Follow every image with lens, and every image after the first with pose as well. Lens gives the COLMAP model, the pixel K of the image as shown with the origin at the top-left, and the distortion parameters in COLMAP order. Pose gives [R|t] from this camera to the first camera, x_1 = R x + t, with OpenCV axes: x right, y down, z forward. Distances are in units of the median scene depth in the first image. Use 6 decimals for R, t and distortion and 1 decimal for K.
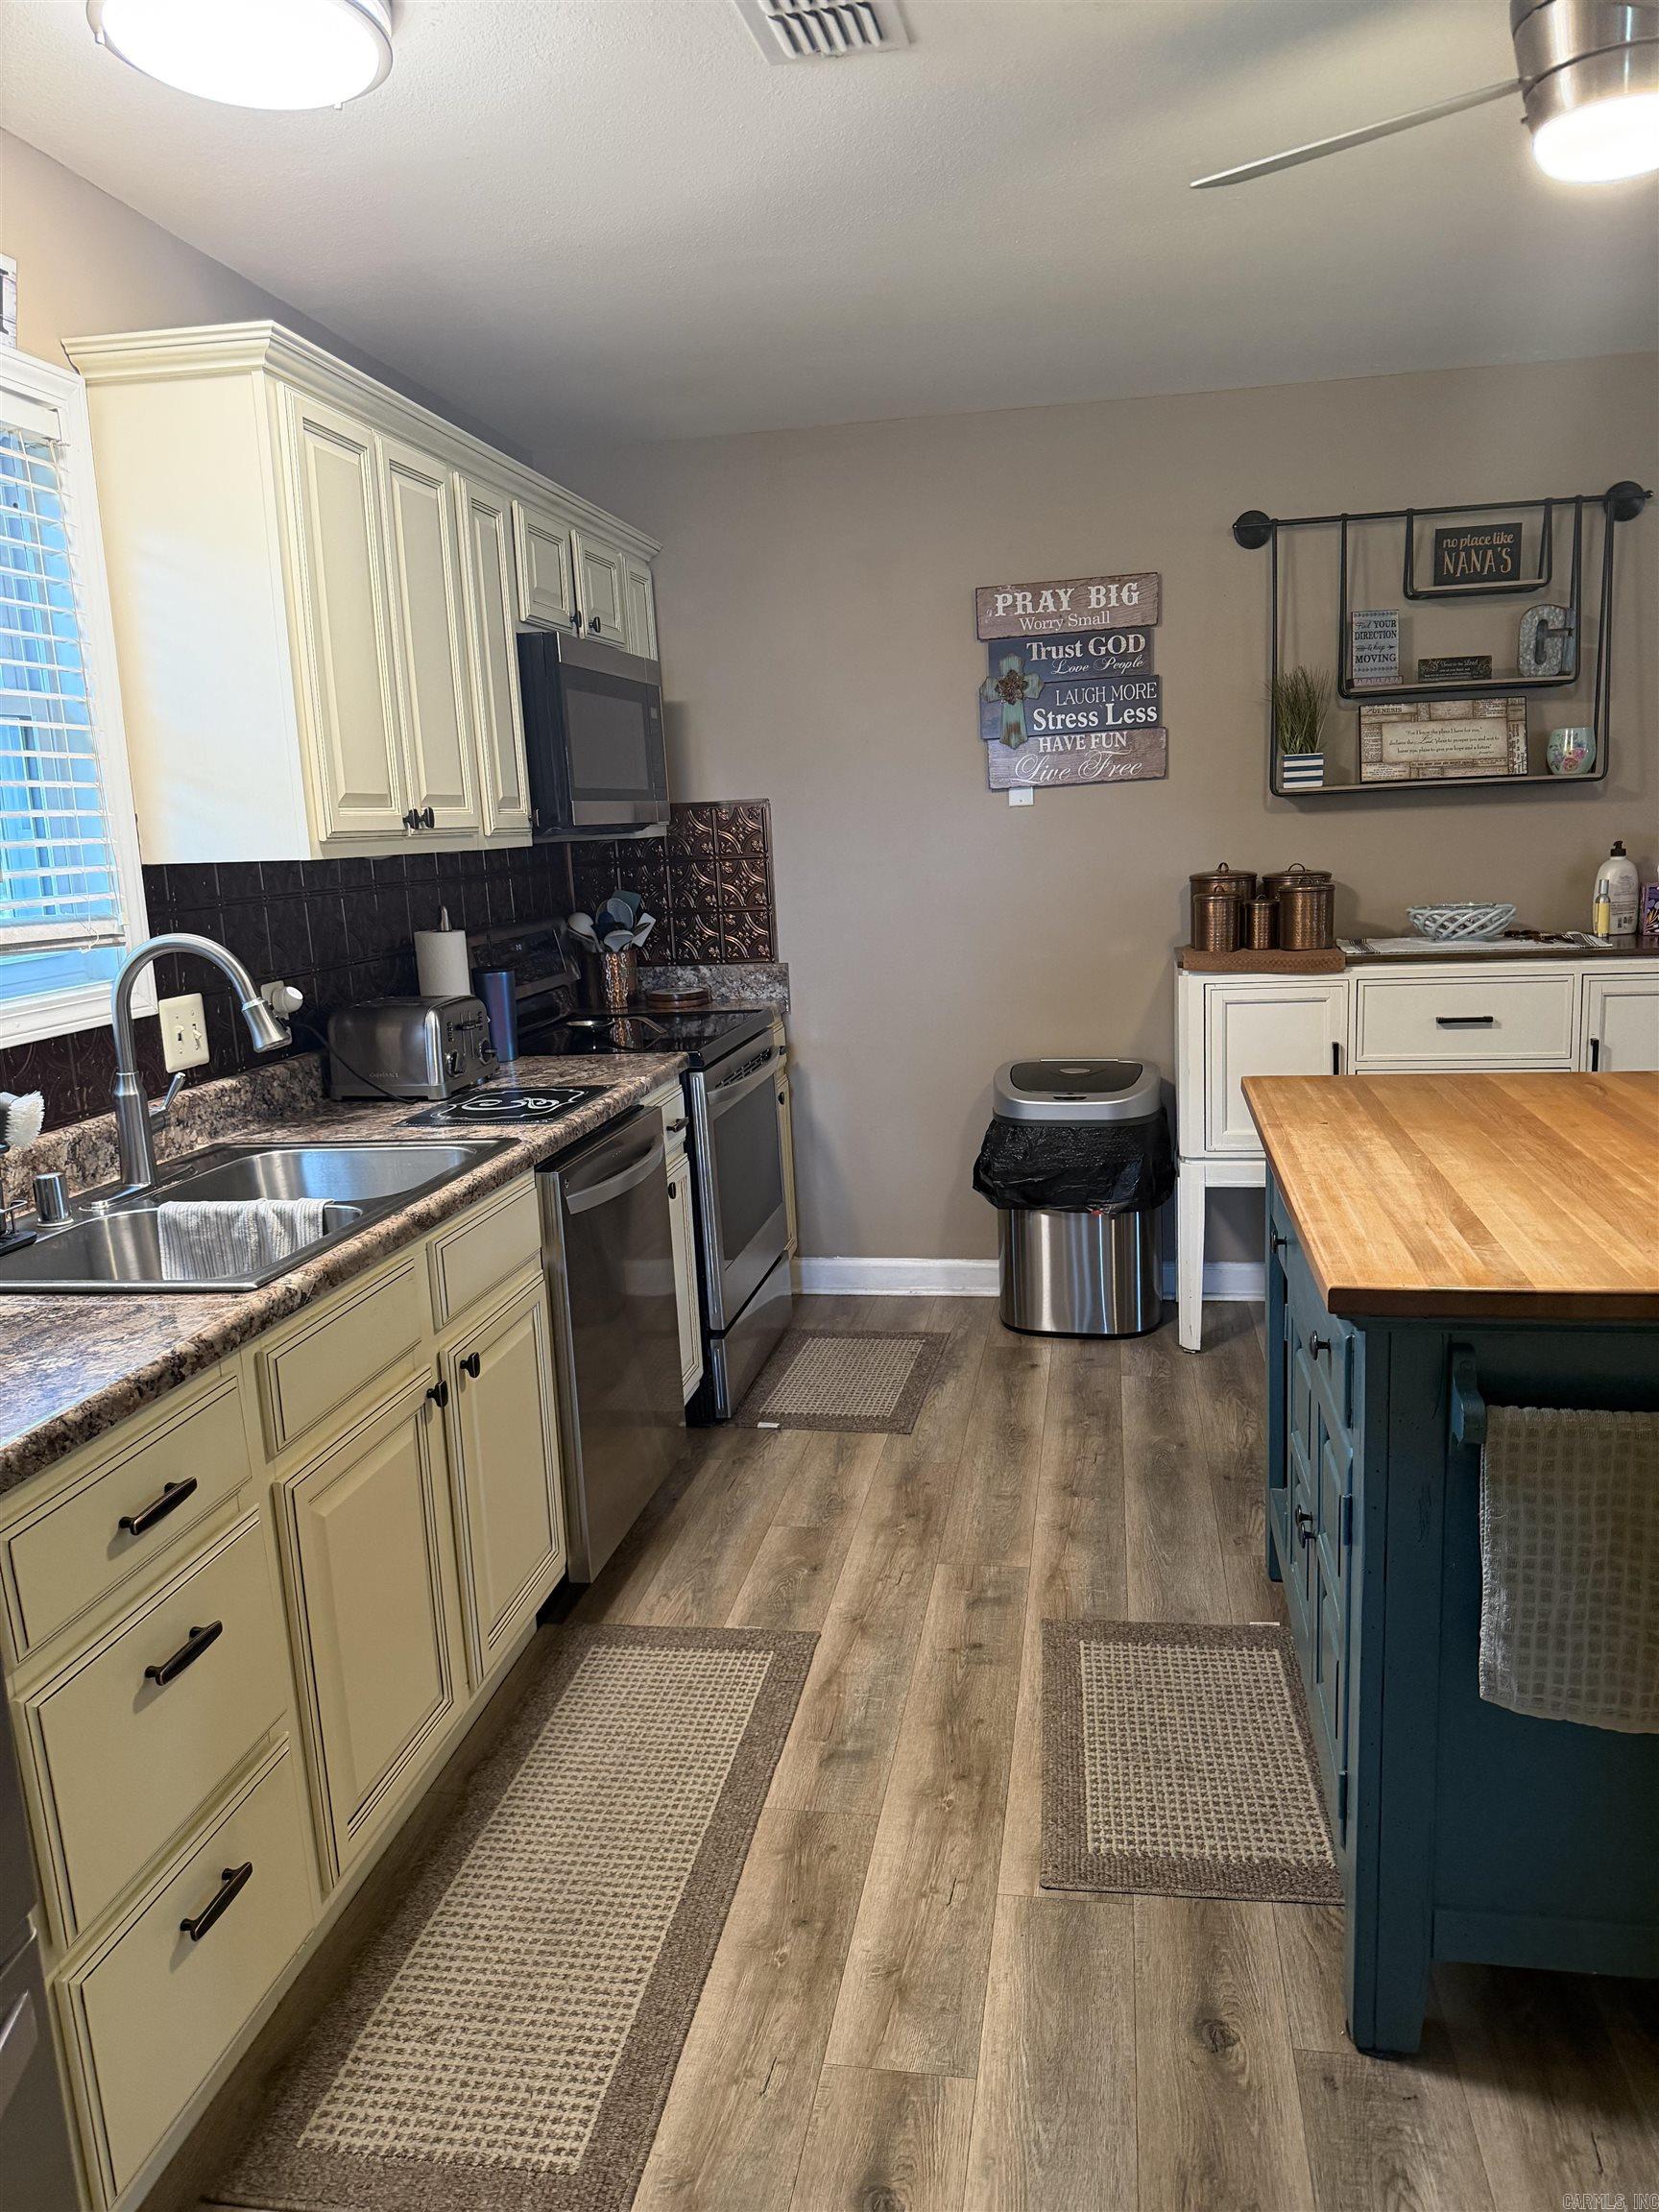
lens RADIAL K [[1588.0, 0, 816.7], [0, 1588.0, 1117.6], [0, 0, 1]] dist [-0.004645, -0.025446]
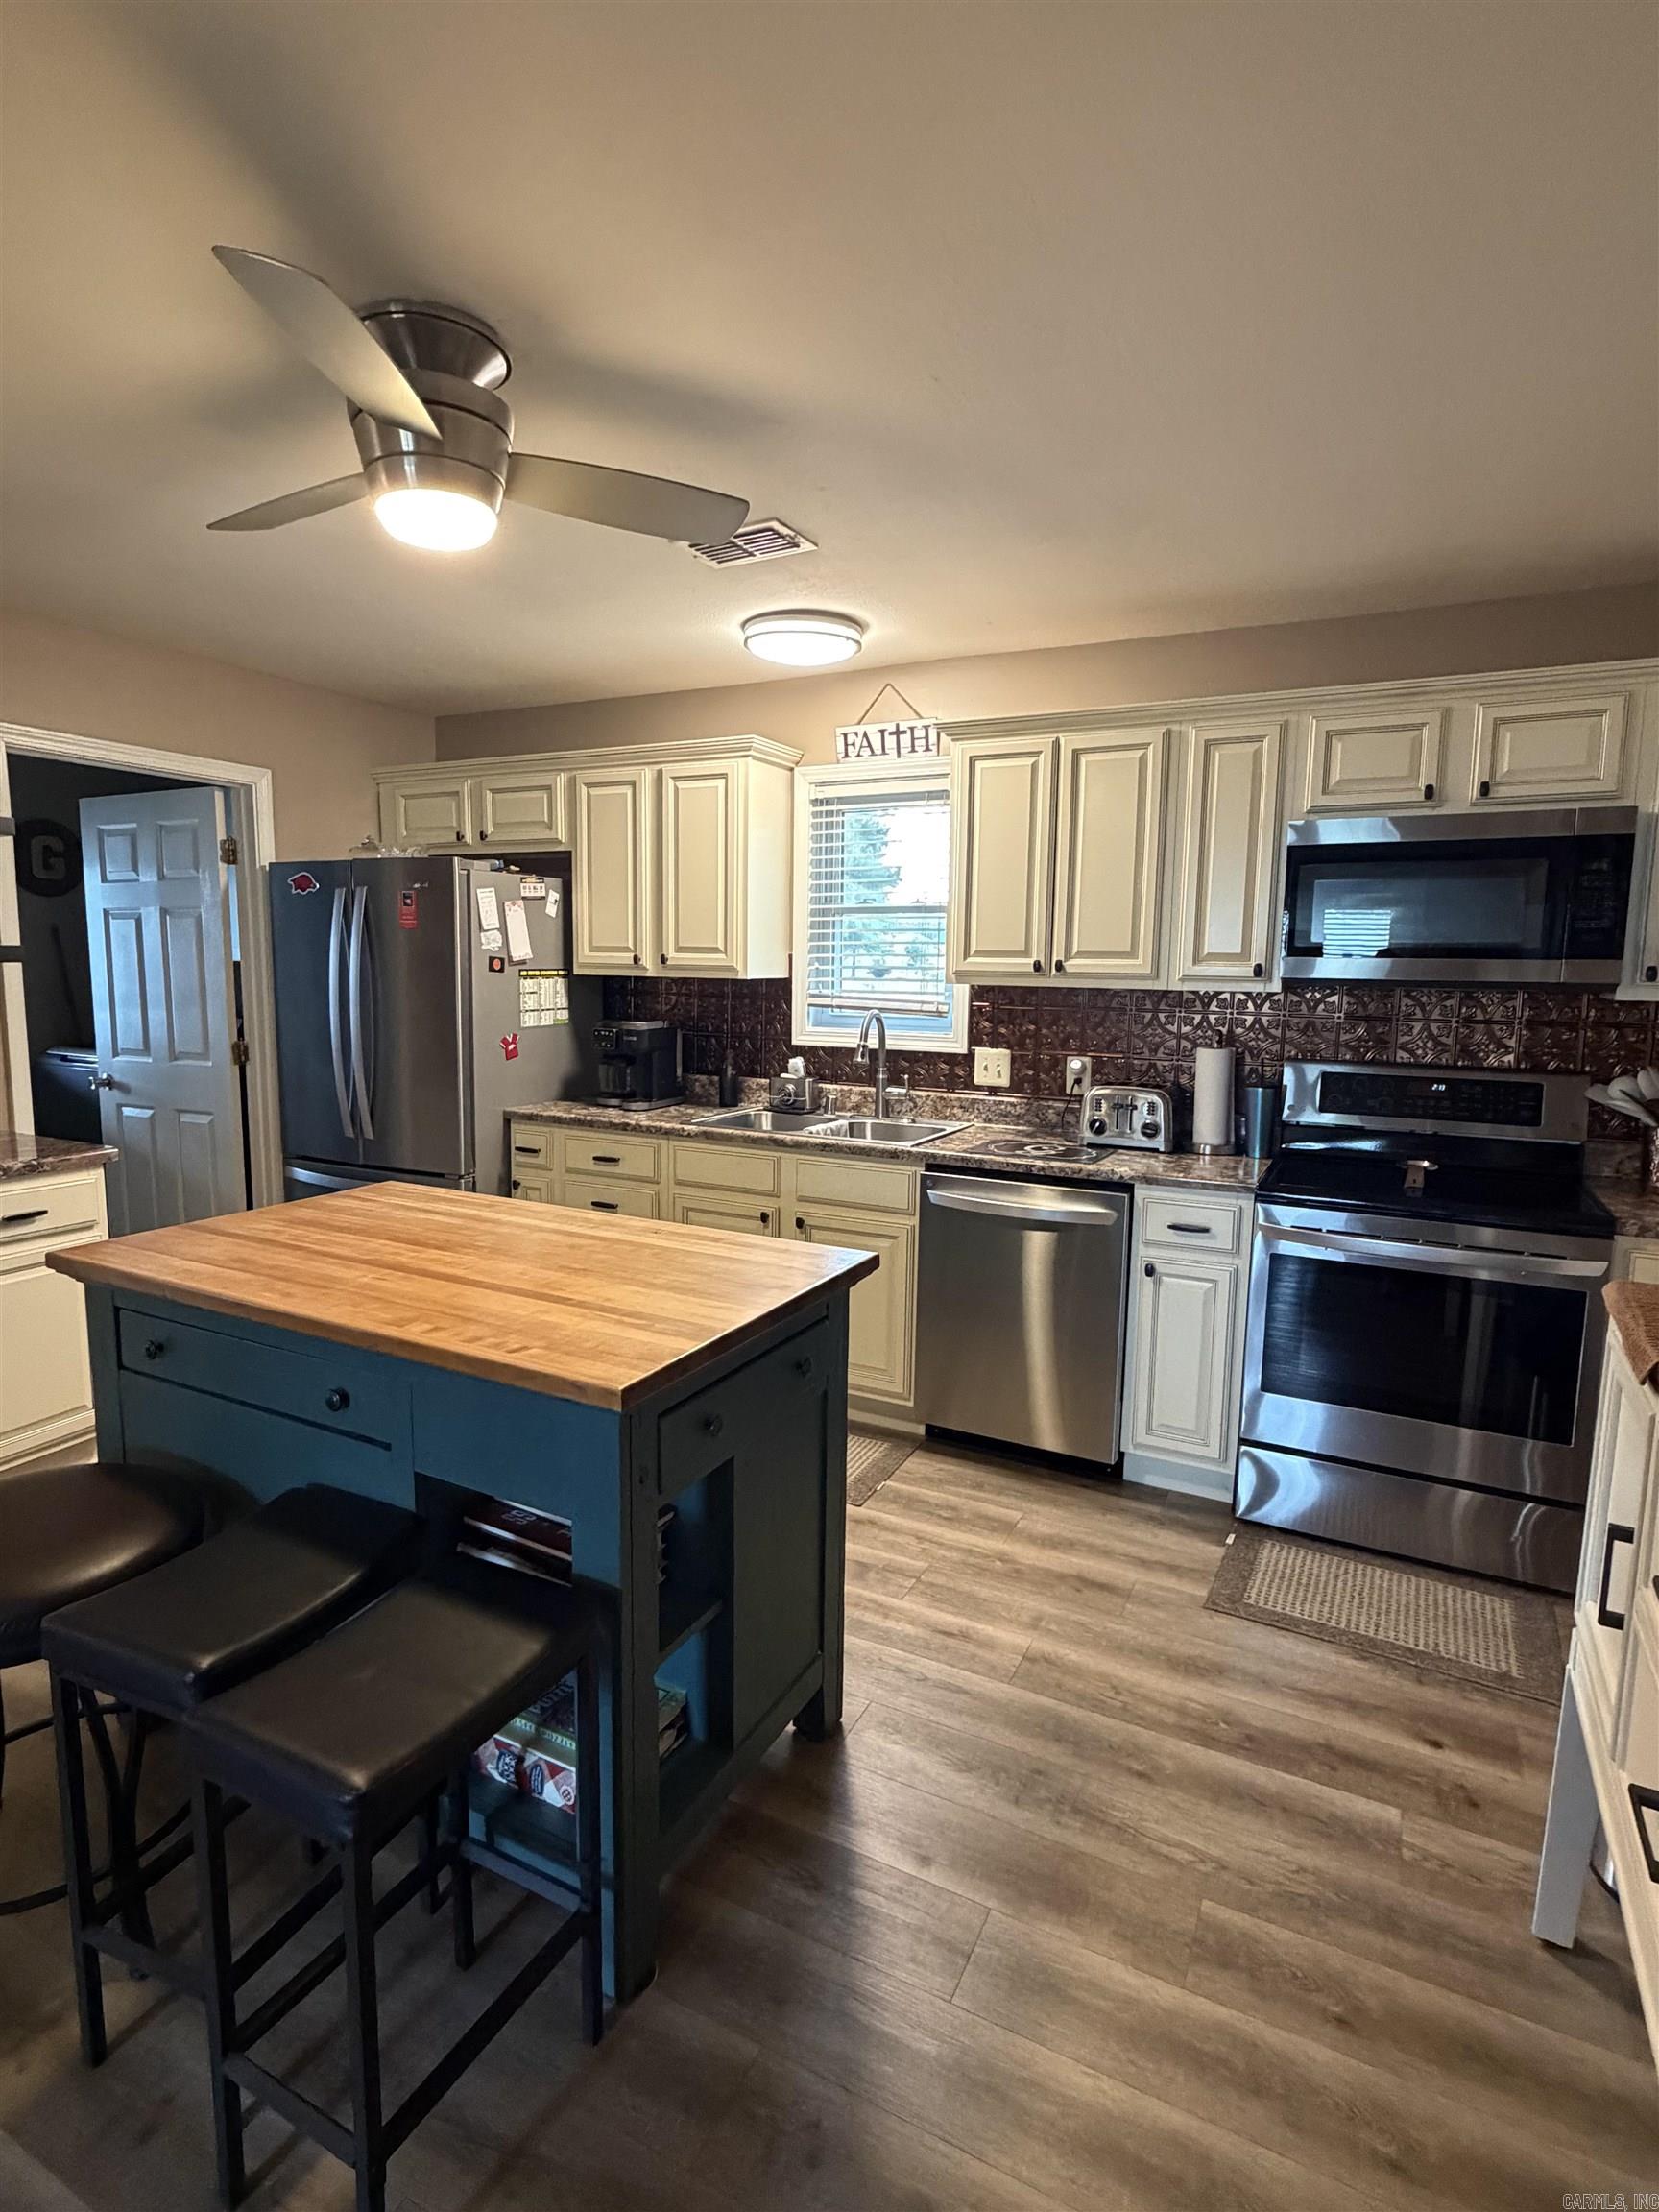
lens RADIAL K [[1109.1, 0, 785.7], [0, 1109.1, 1092.7], [0, 0, 1]] dist [-0.001934, -0.000658]
pose [[-0.327312, 0.152050, -0.932603, 0.656621], [-0.172533, 0.960760, 0.217194, -0.188519], [0.929031, 0.231995, -0.288235, 0.789624]]
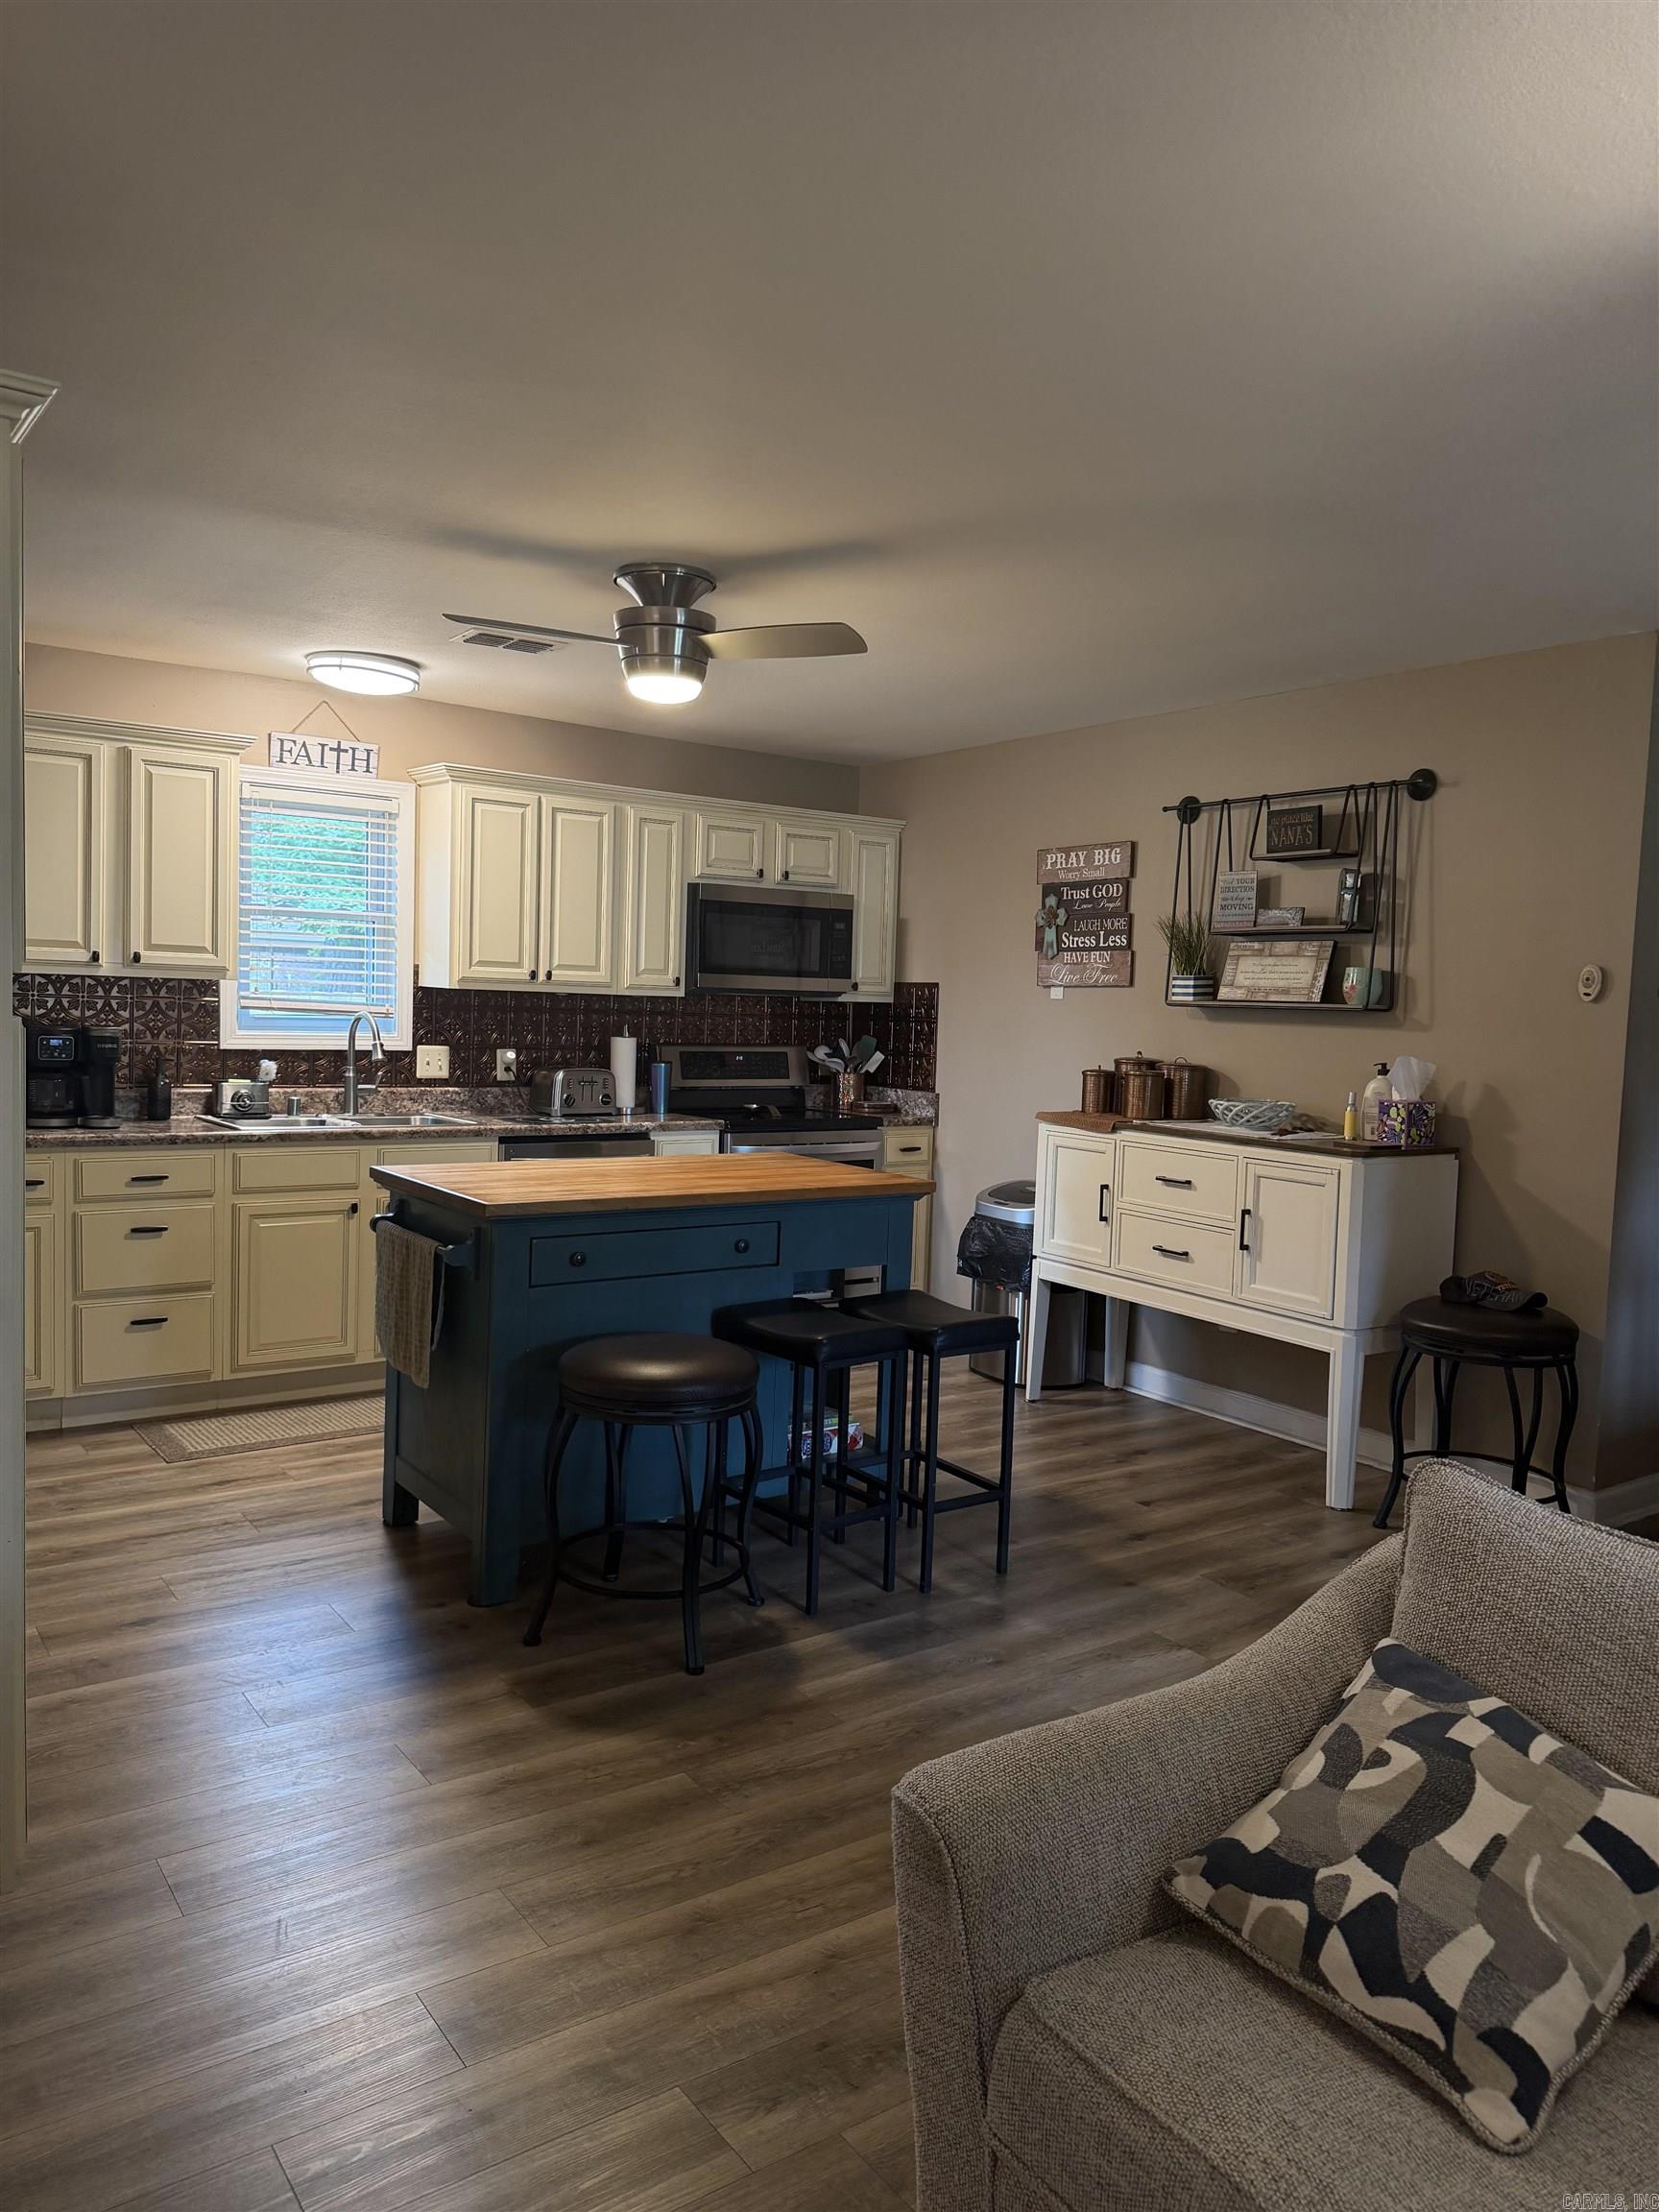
lens RADIAL K [[1588.0, 0, 842.1], [0, 1588.0, 1103.1], [0, 0, 1]] dist [-0.004645, -0.025446]
pose [[0.707052, 0.118749, -0.697120, 1.052448], [-0.196624, 0.979940, -0.032499, -0.025806], [0.679277, 0.160049, 0.716218, -0.127490]]
